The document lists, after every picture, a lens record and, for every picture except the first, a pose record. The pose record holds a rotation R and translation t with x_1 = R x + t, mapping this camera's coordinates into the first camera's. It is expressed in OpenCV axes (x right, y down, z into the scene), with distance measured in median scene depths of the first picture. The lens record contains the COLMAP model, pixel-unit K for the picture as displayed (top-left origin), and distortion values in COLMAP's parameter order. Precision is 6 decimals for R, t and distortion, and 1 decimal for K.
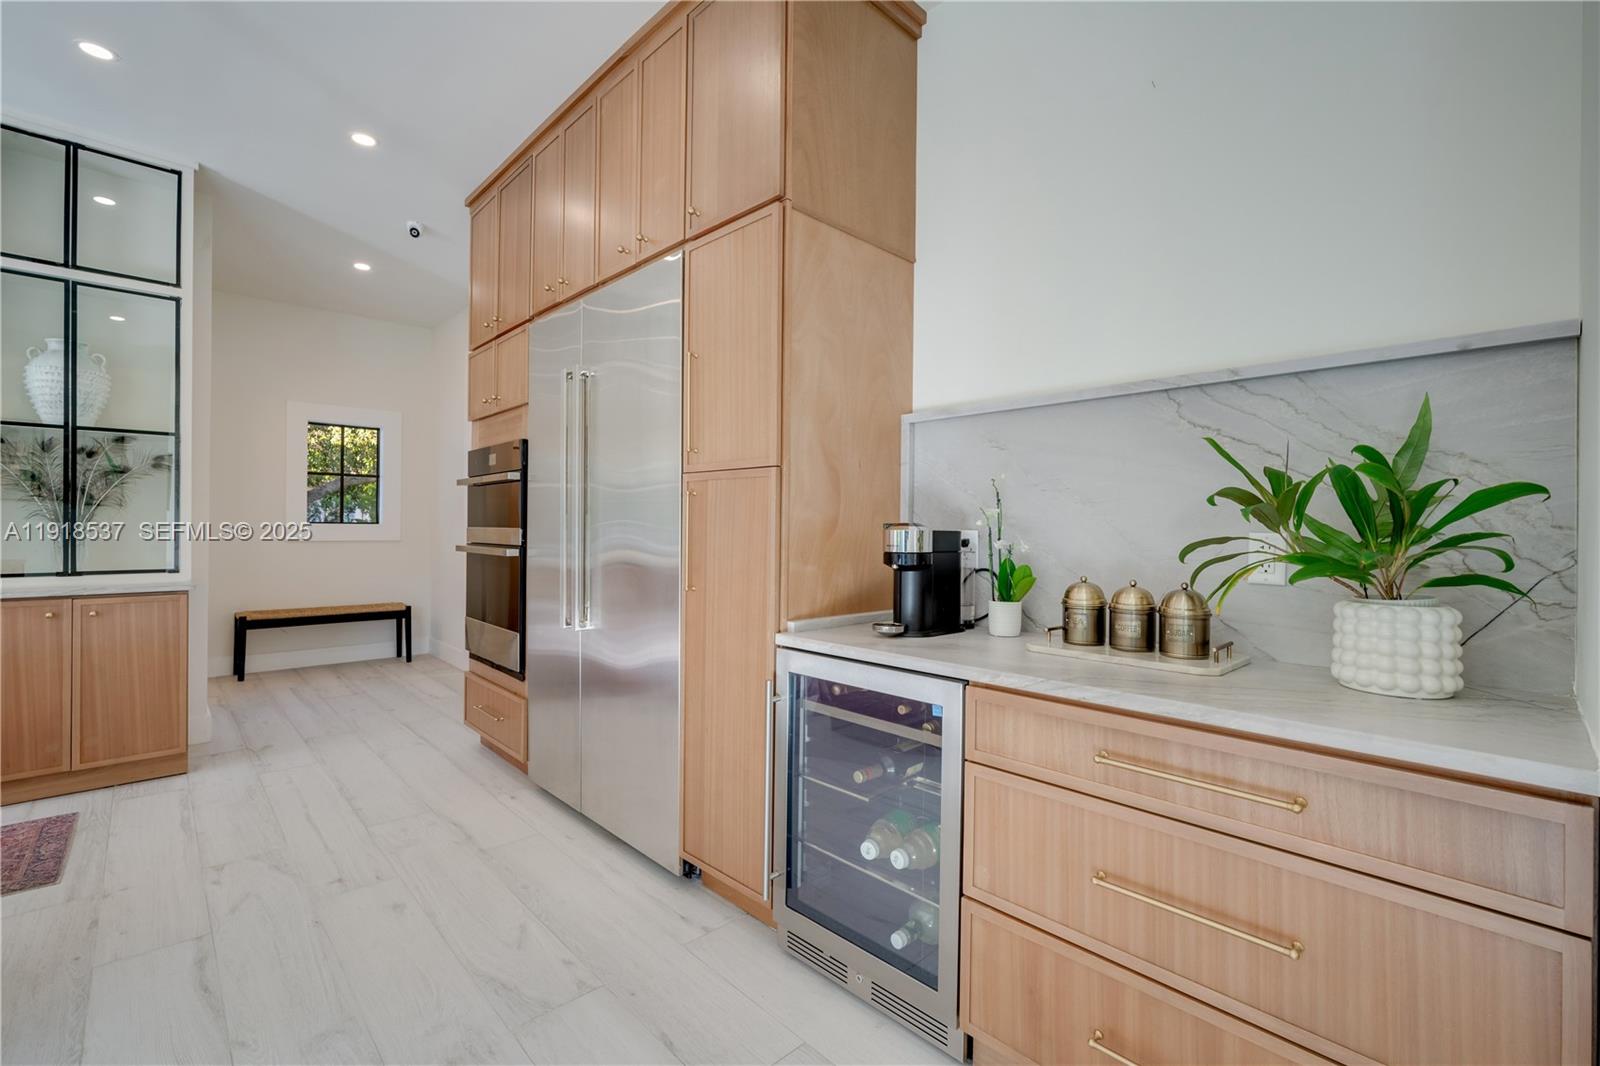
lens RADIAL K [[695.0, 0, 803.7], [0, 695.0, 526.3], [0, 0, 1]] dist [-0.022255, 0.007109]
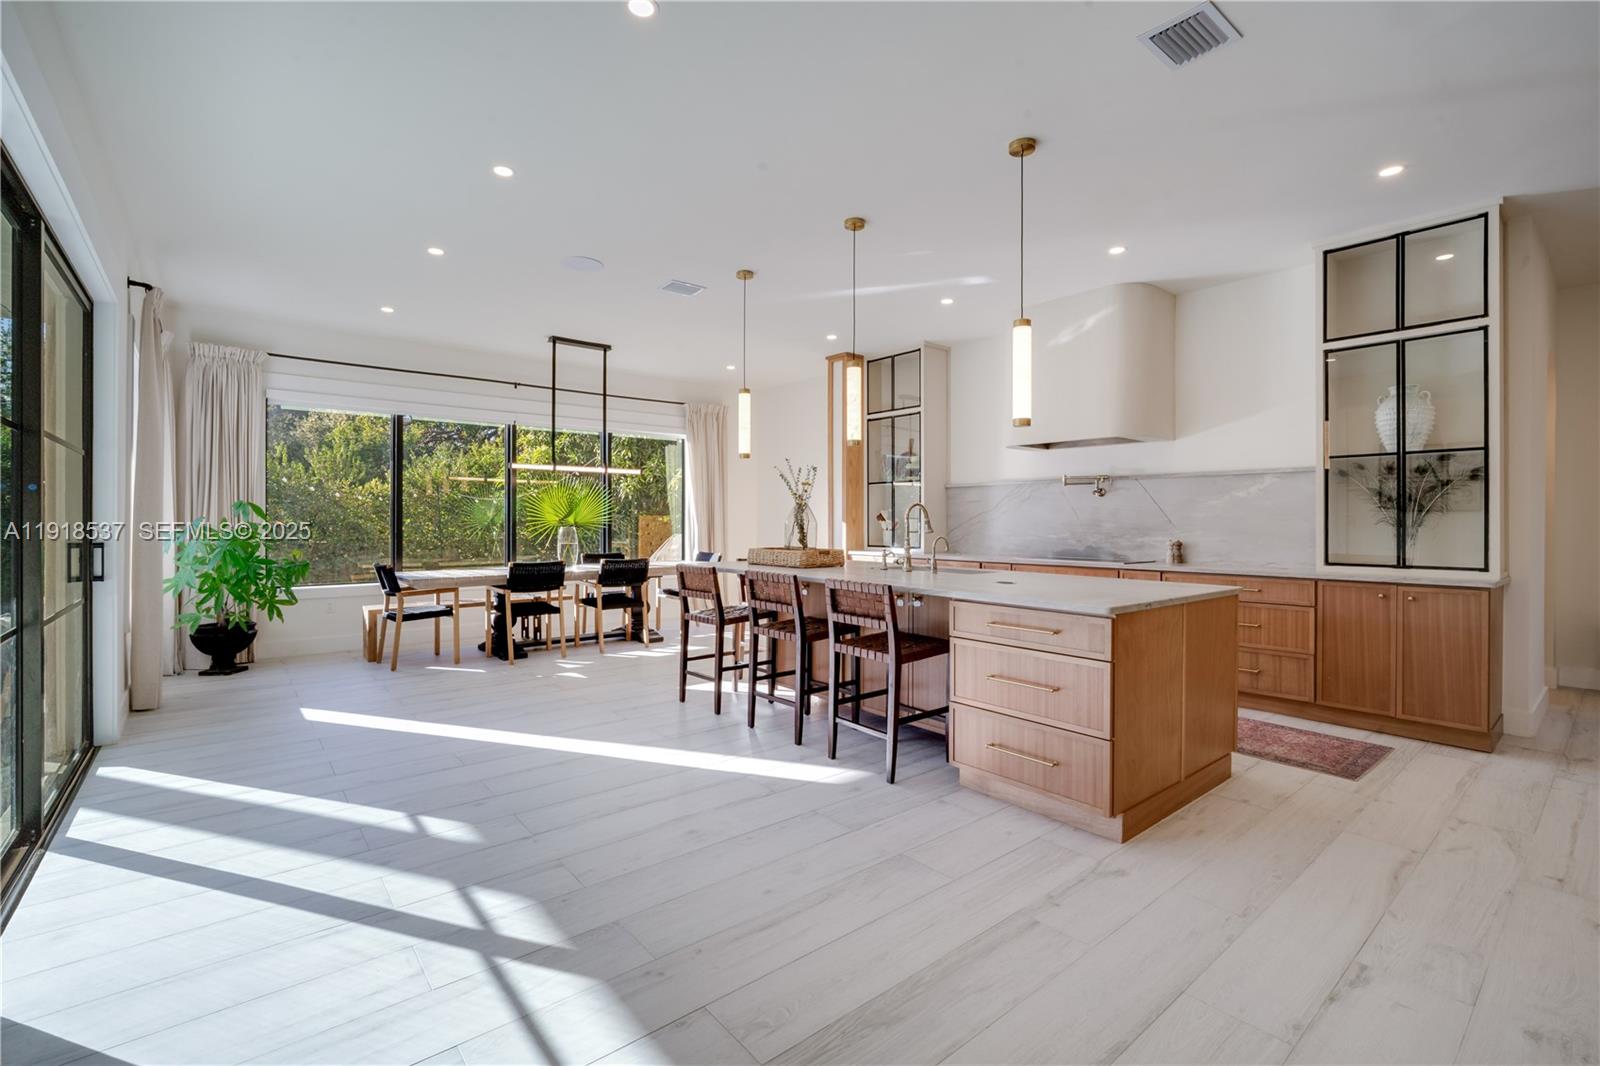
lens RADIAL K [[706.3, 0, 805.4], [0, 706.3, 520.7], [0, 0, 1]] dist [-0.008424, 0.001158]
pose [[-0.069000, -0.009707, -0.997569, 0.525785], [-0.006397, 0.999936, -0.009287, 0.004044], [0.997596, 0.005741, -0.069058, -0.049840]]
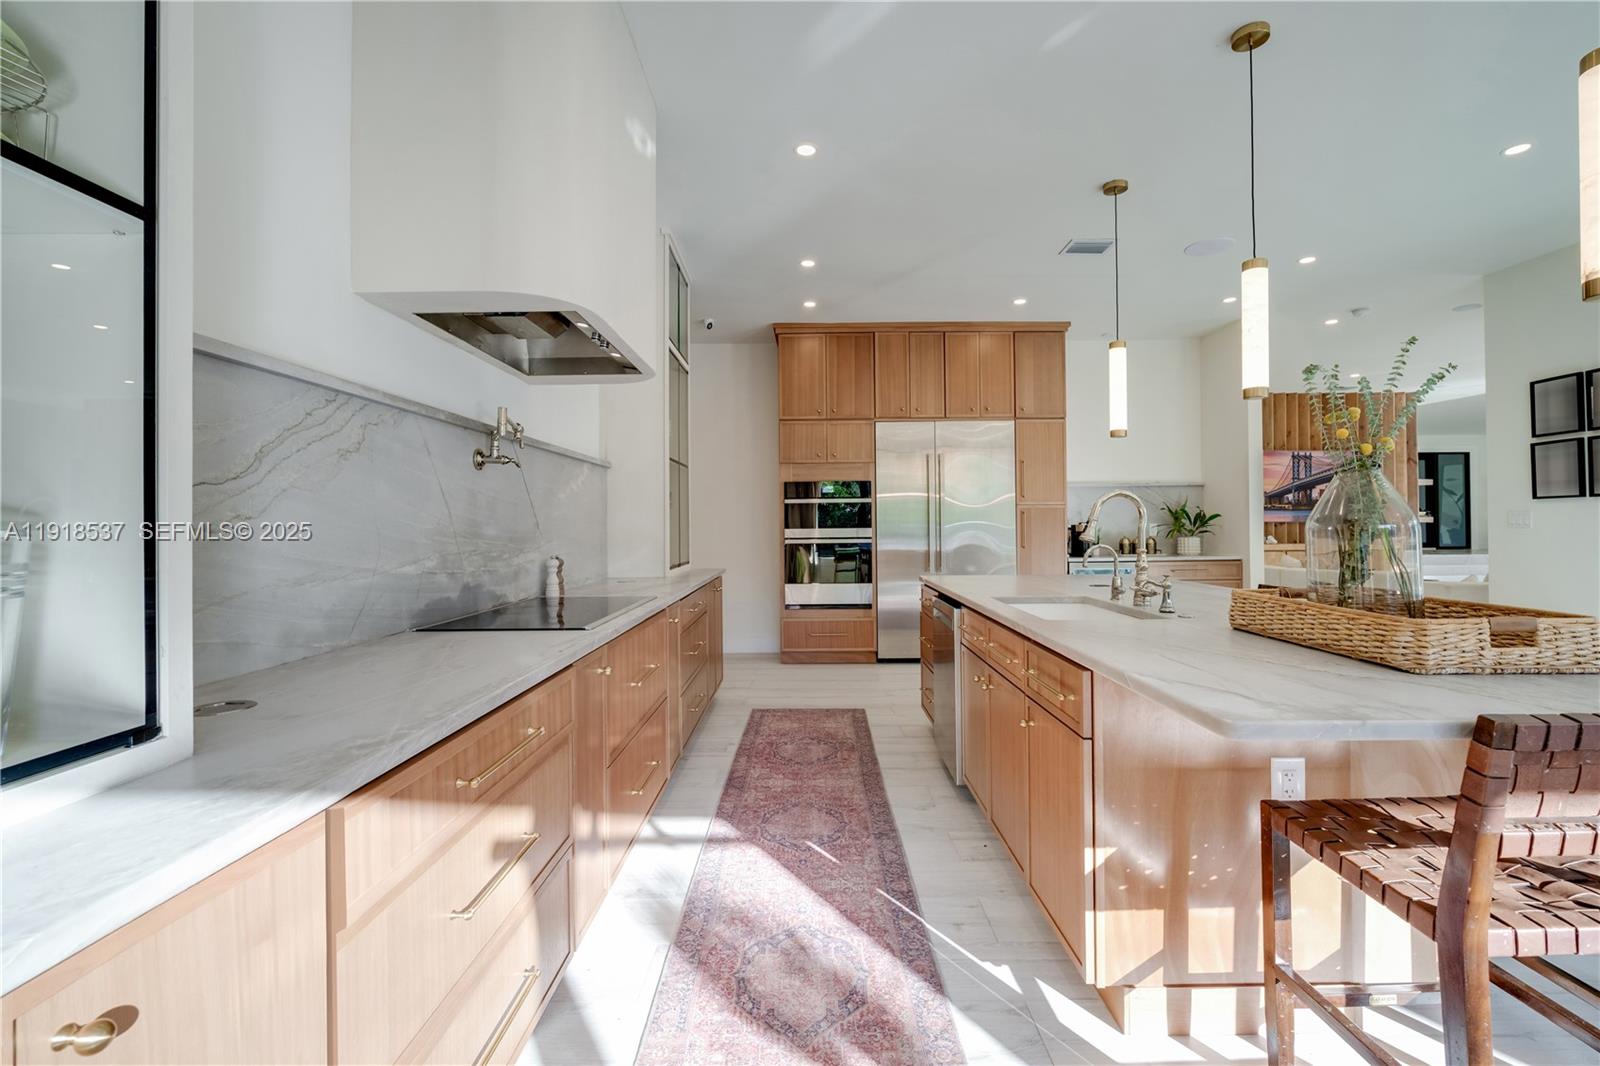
lens RADIAL K [[706.3, 0, 805.4], [0, 706.3, 520.7], [0, 0, 1]] dist [-0.008424, 0.001158]
pose [[0.694983, -0.009707, 0.718961, -3.134734], [0.015501, 0.999879, -0.001485, -0.027458], [-0.718860, 0.012176, 0.695049, -0.355910]]
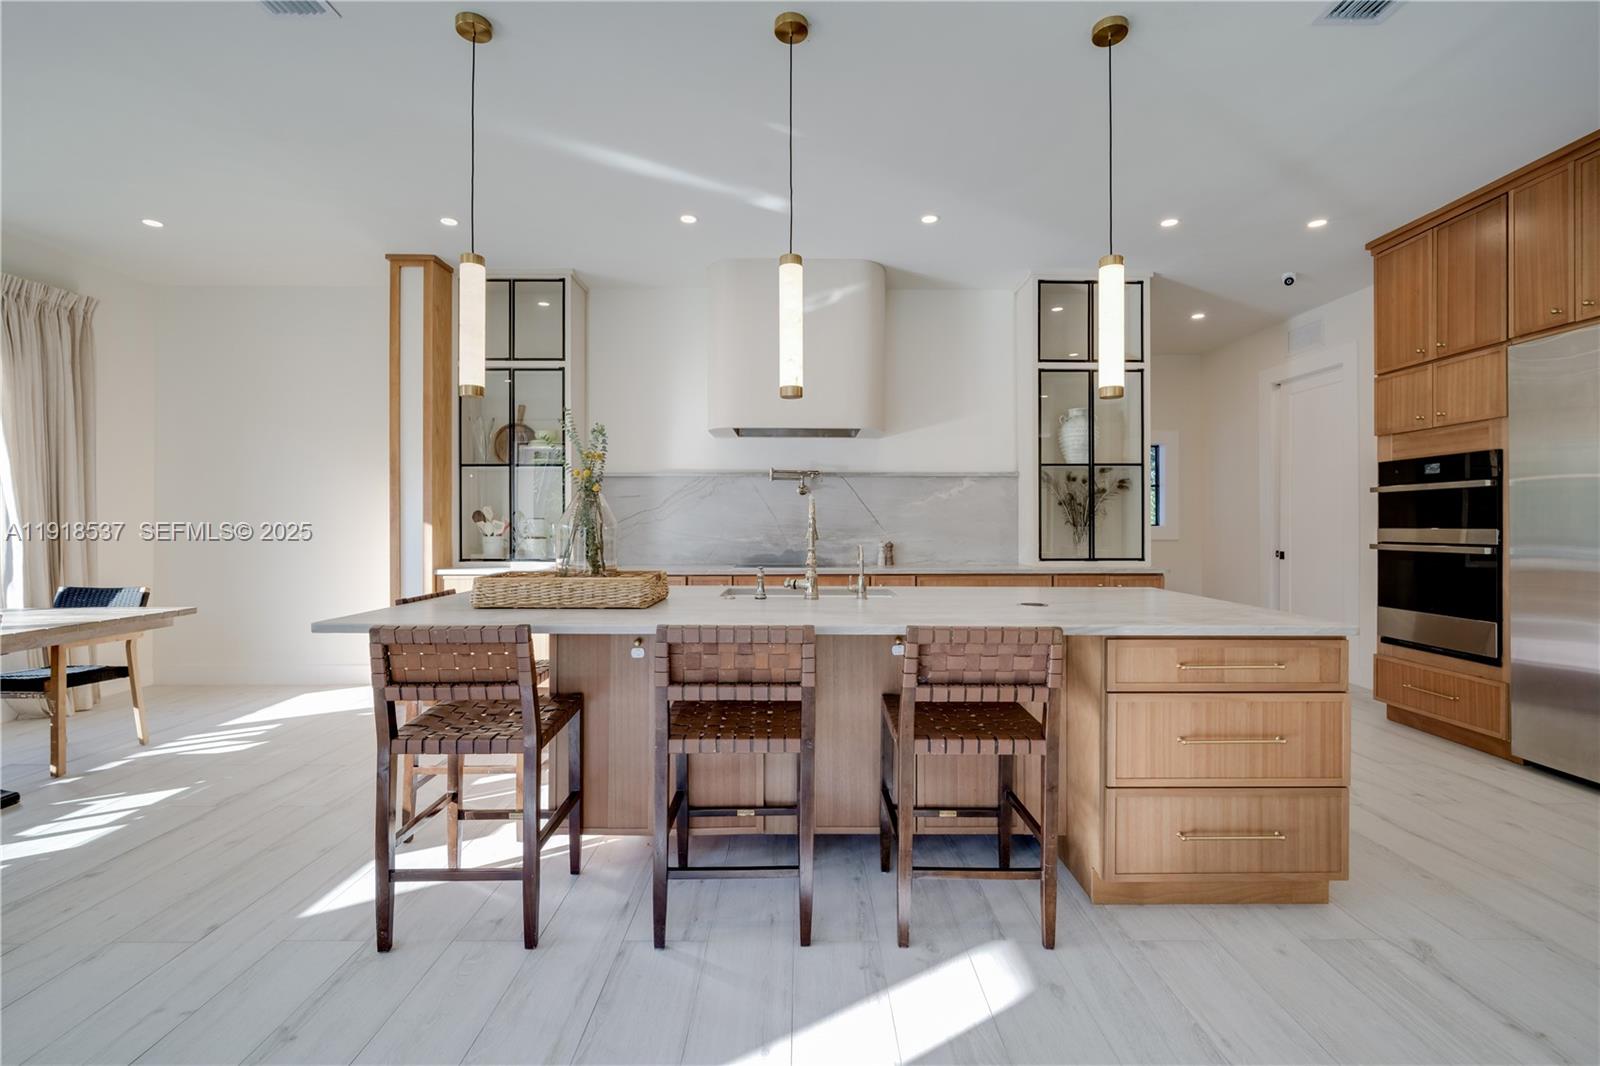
lens RADIAL K [[706.3, 0, 805.4], [0, 706.3, 520.7], [0, 0, 1]] dist [-0.008424, 0.001158]
pose [[0.726222, -0.010352, -0.687382, -0.717085], [0.004407, 0.999936, -0.010402, -0.006807], [0.687446, 0.004525, 0.726221, -0.963762]]
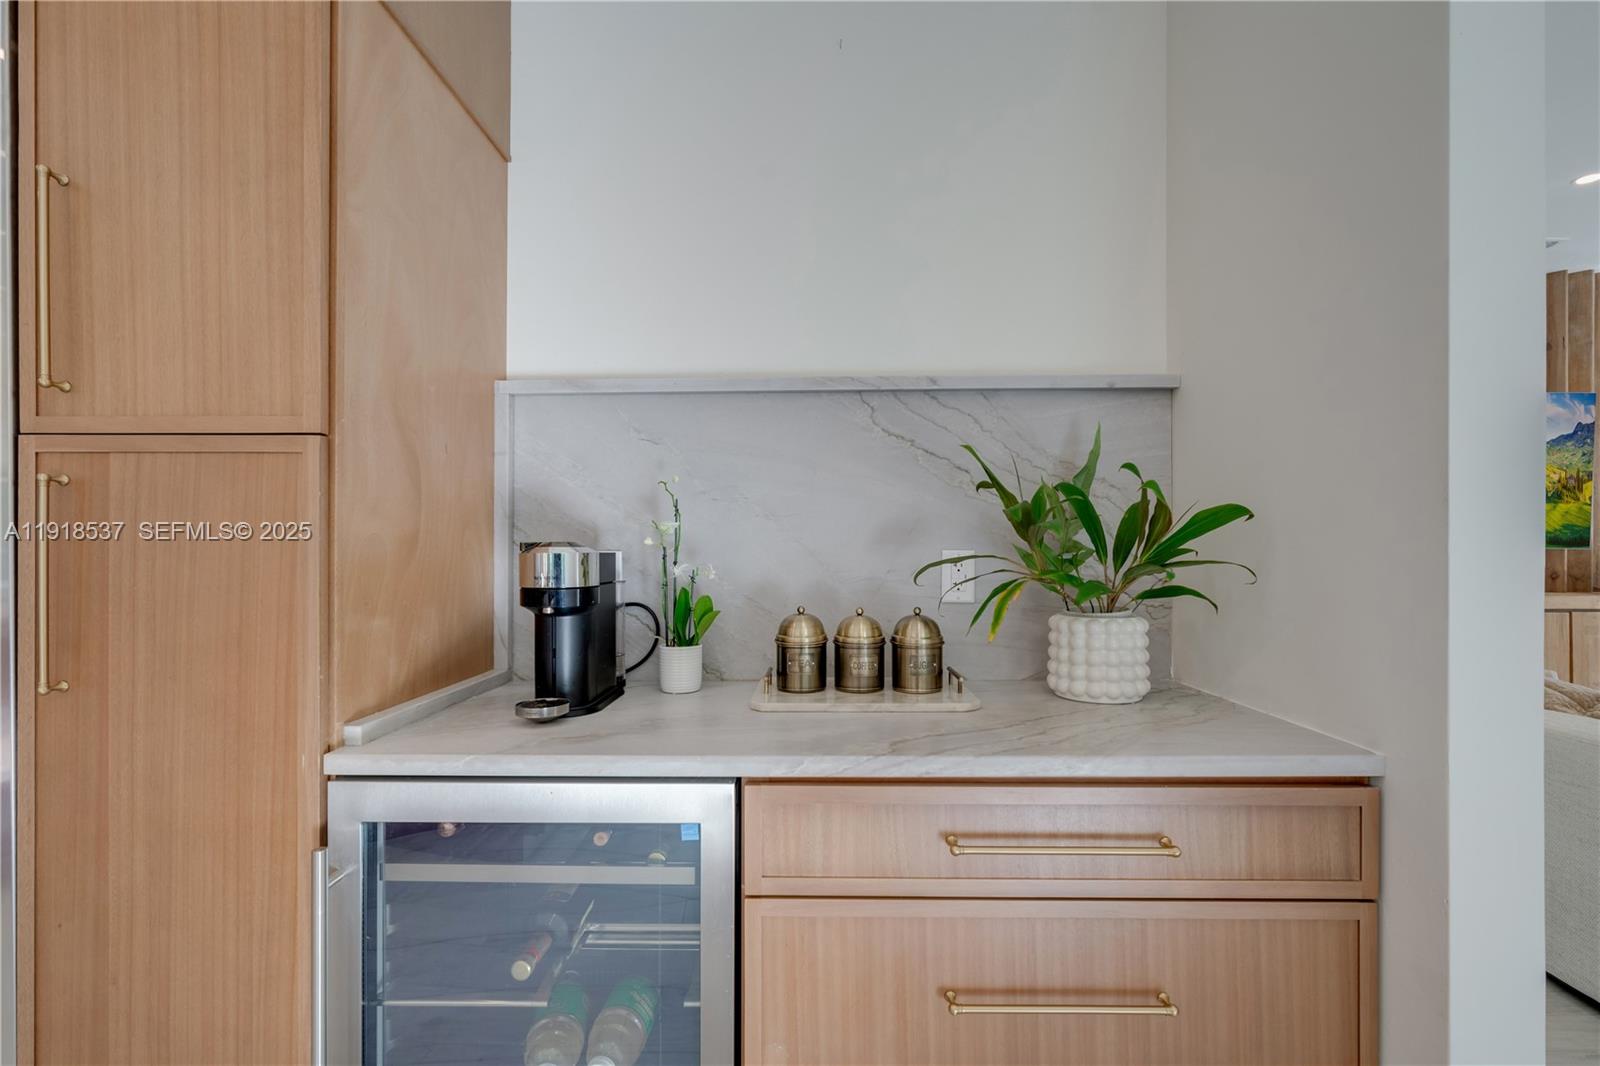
lens RADIAL K [[712.9, 0, 805.7], [0, 712.9, 544.7], [0, 0, 1]] dist [-0.009132, 0.000442]
pose [[0.706007, -0.006848, 0.708171, -0.160959], [0.006649, 0.999973, 0.003042, -0.002637], [-0.708173, 0.002561, 0.706034, 0.365088]]
